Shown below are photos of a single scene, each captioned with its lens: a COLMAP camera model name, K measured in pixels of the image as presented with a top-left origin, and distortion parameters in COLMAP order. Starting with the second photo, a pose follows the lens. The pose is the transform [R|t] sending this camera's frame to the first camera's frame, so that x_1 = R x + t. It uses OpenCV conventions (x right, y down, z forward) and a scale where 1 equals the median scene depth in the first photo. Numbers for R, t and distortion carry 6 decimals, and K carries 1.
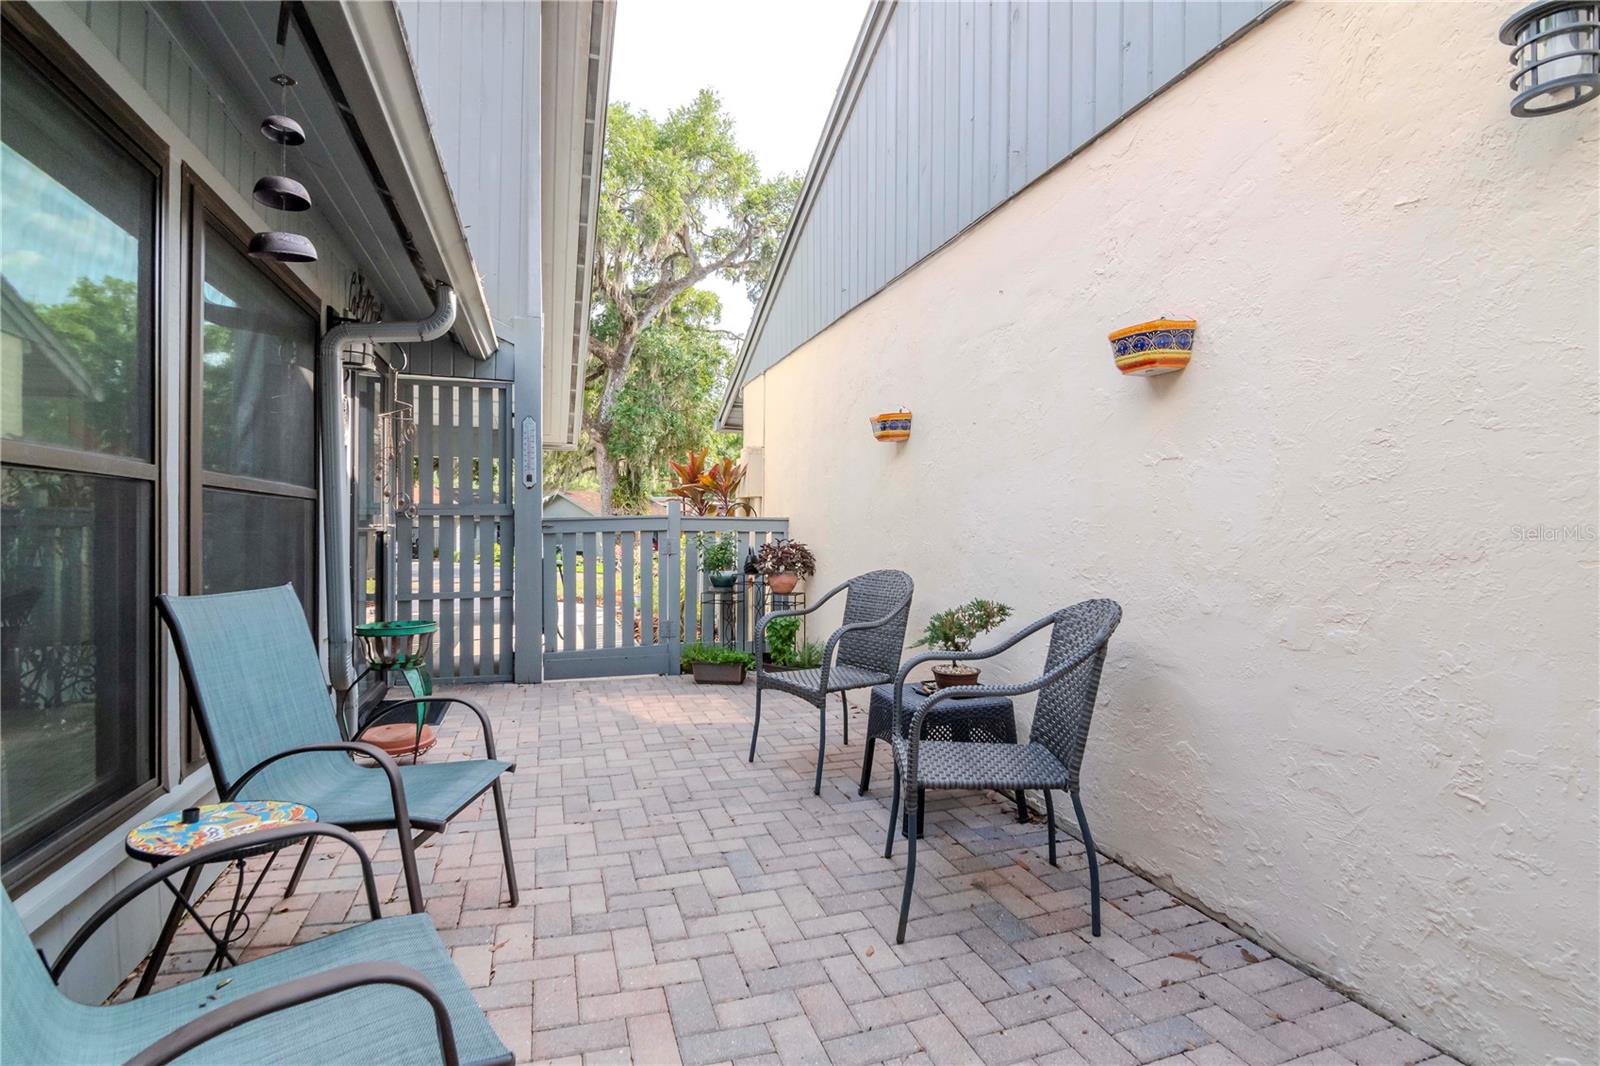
lens RADIAL K [[784.1, 0, 800.0], [0, 784.1, 533.0], [0, 0, 1]] dist [-0.004312, -0.002461]
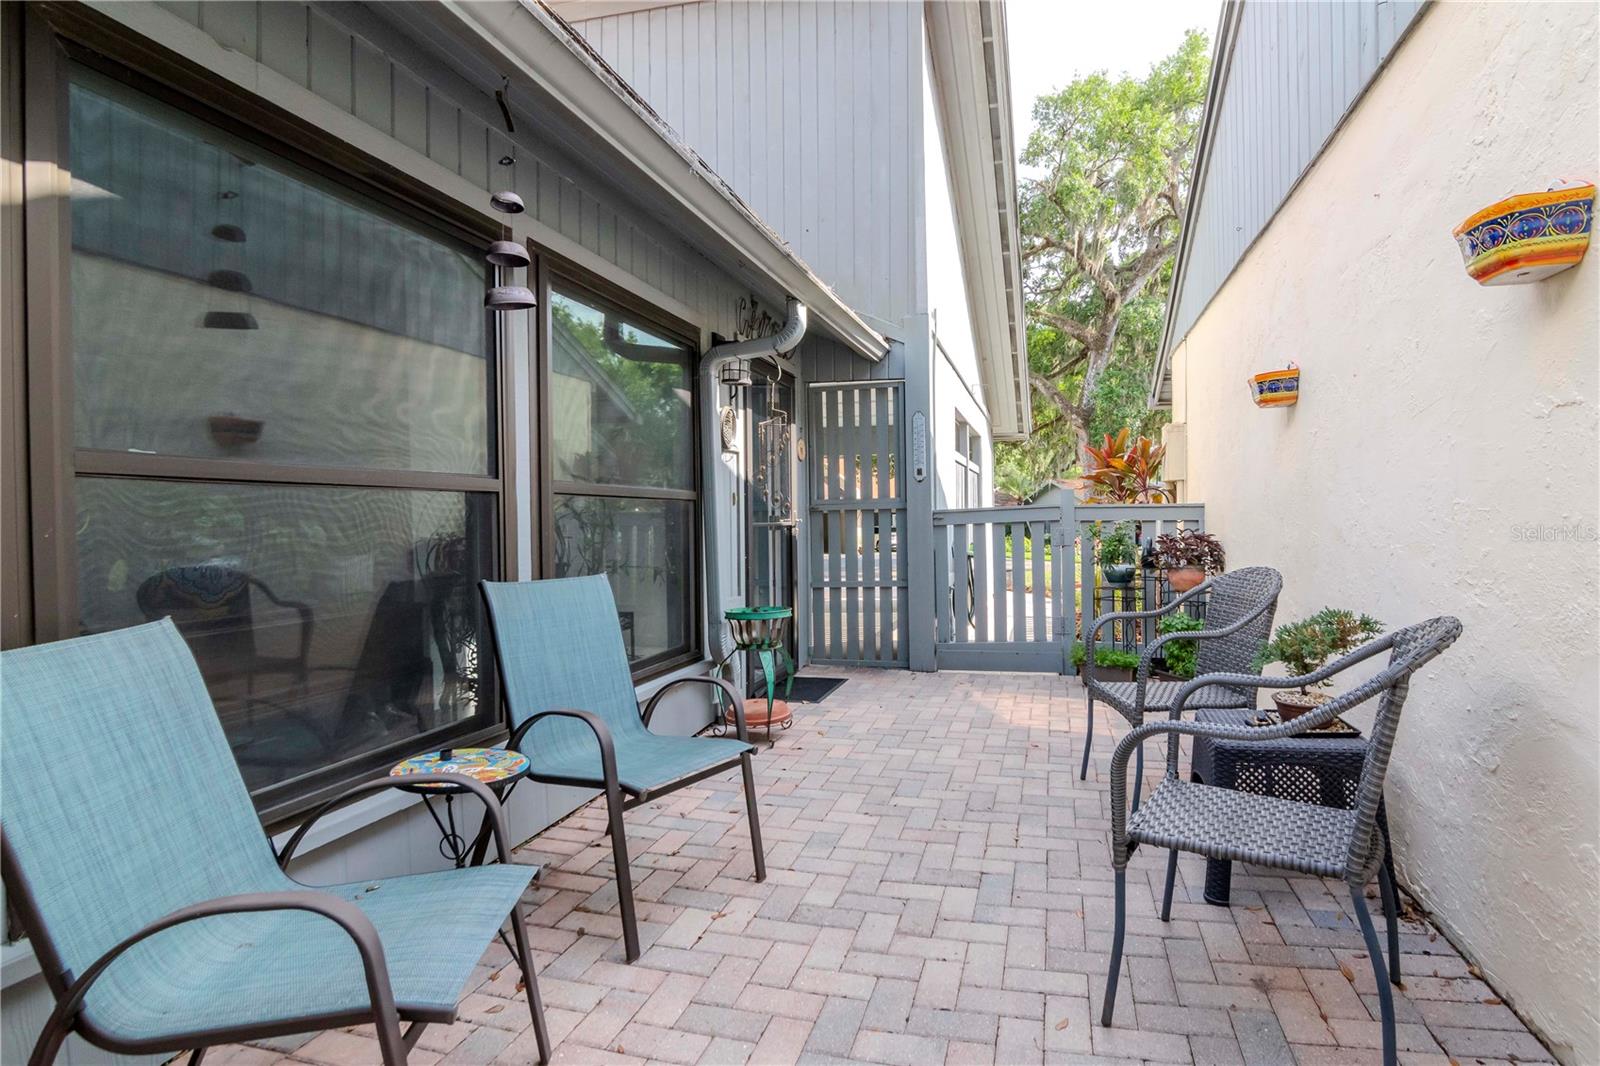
lens RADIAL K [[805.8, 0, 876.1], [0, 805.8, 522.8], [0, 0, 1]] dist [0.001012, -0.008980]
pose [[0.861961, -0.013208, -0.506802, 0.116153], [0.014080, 0.999899, -0.002111, -0.001353], [0.506779, -0.005317, 0.862060, 0.050907]]
